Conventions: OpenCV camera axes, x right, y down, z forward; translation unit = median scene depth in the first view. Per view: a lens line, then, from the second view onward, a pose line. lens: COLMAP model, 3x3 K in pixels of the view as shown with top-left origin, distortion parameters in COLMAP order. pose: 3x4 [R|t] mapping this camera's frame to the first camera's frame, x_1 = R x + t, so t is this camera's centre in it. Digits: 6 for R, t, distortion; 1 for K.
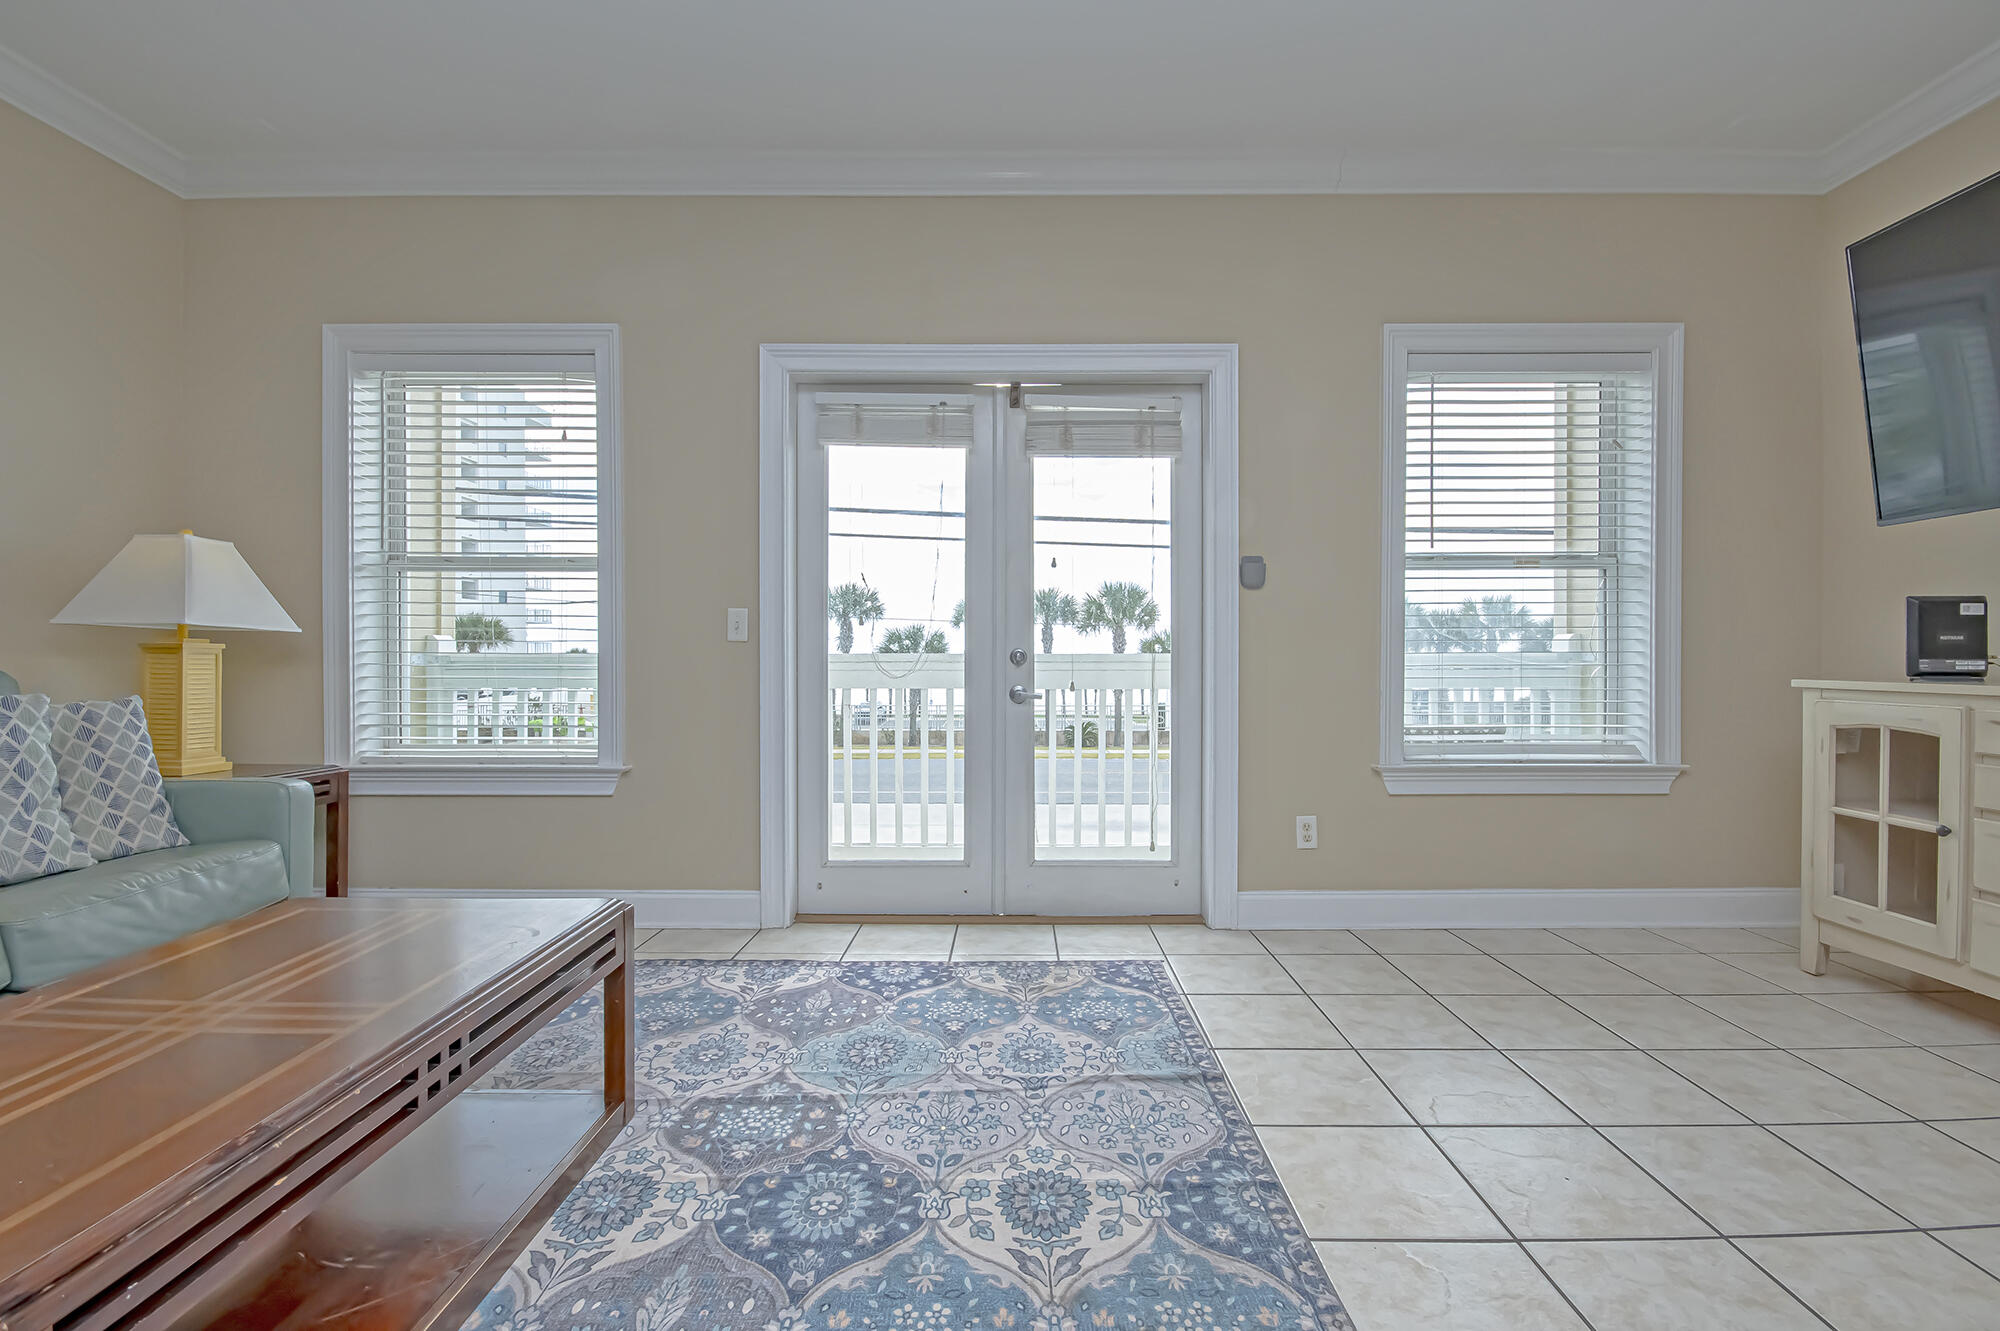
lens RADIAL K [[886.6, 0, 1017.1], [0, 886.6, 666.9], [0, 0, 1]] dist [0.006248, -0.012188]
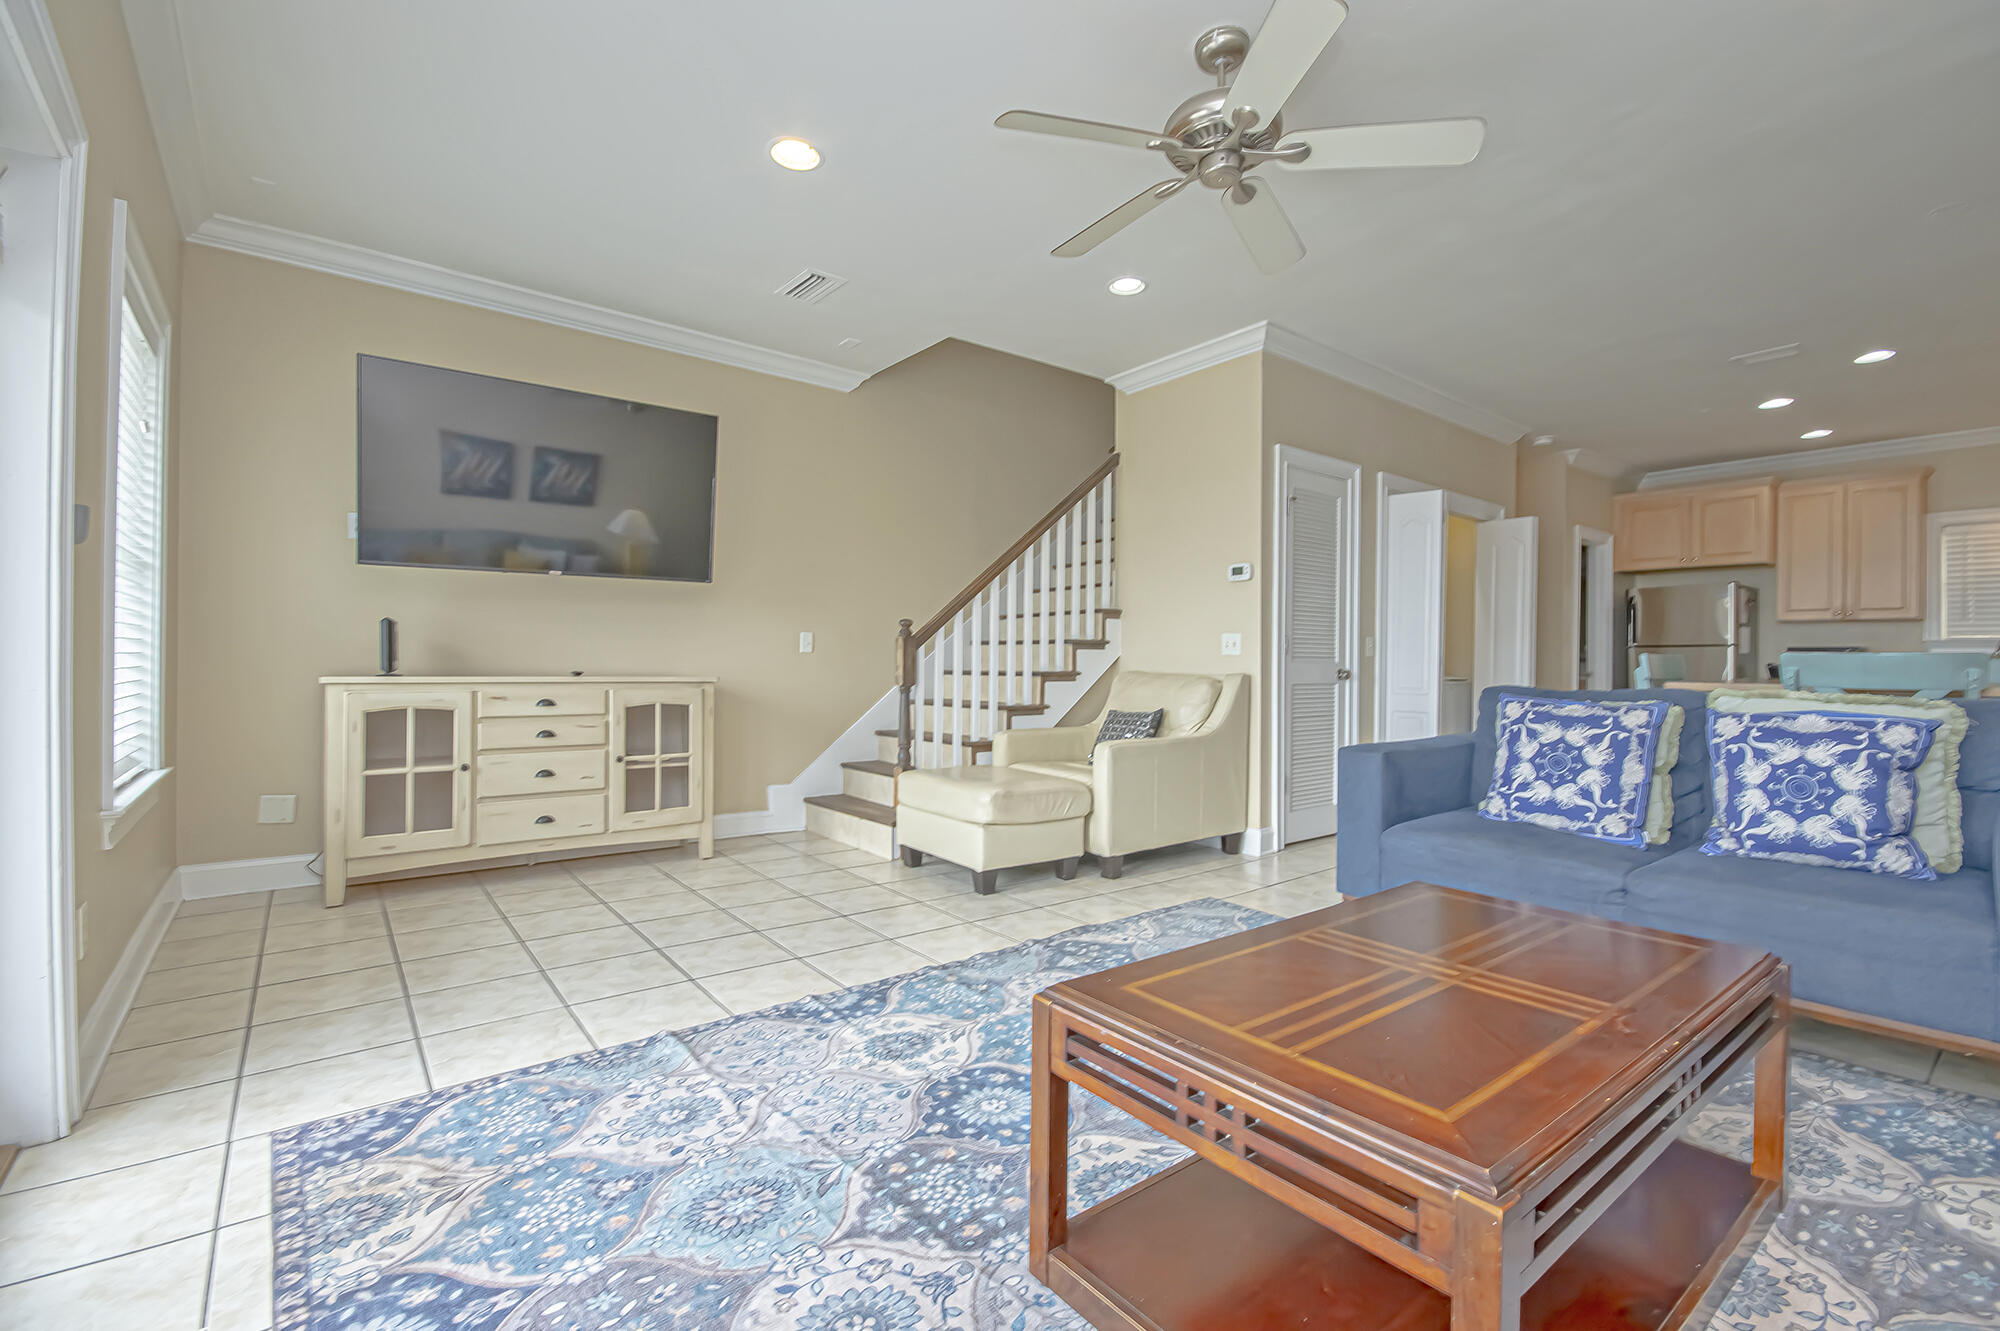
lens RADIAL K [[886.6, 0, 1010.4], [0, 886.6, 659.7], [0, 0, 1]] dist [0.006248, -0.012188]
pose [[-0.630164, -0.003932, 0.776452, -0.840676], [-0.001498, 0.999991, 0.003848, -0.019747], [-0.776460, 0.001262, -0.630165, 1.240672]]
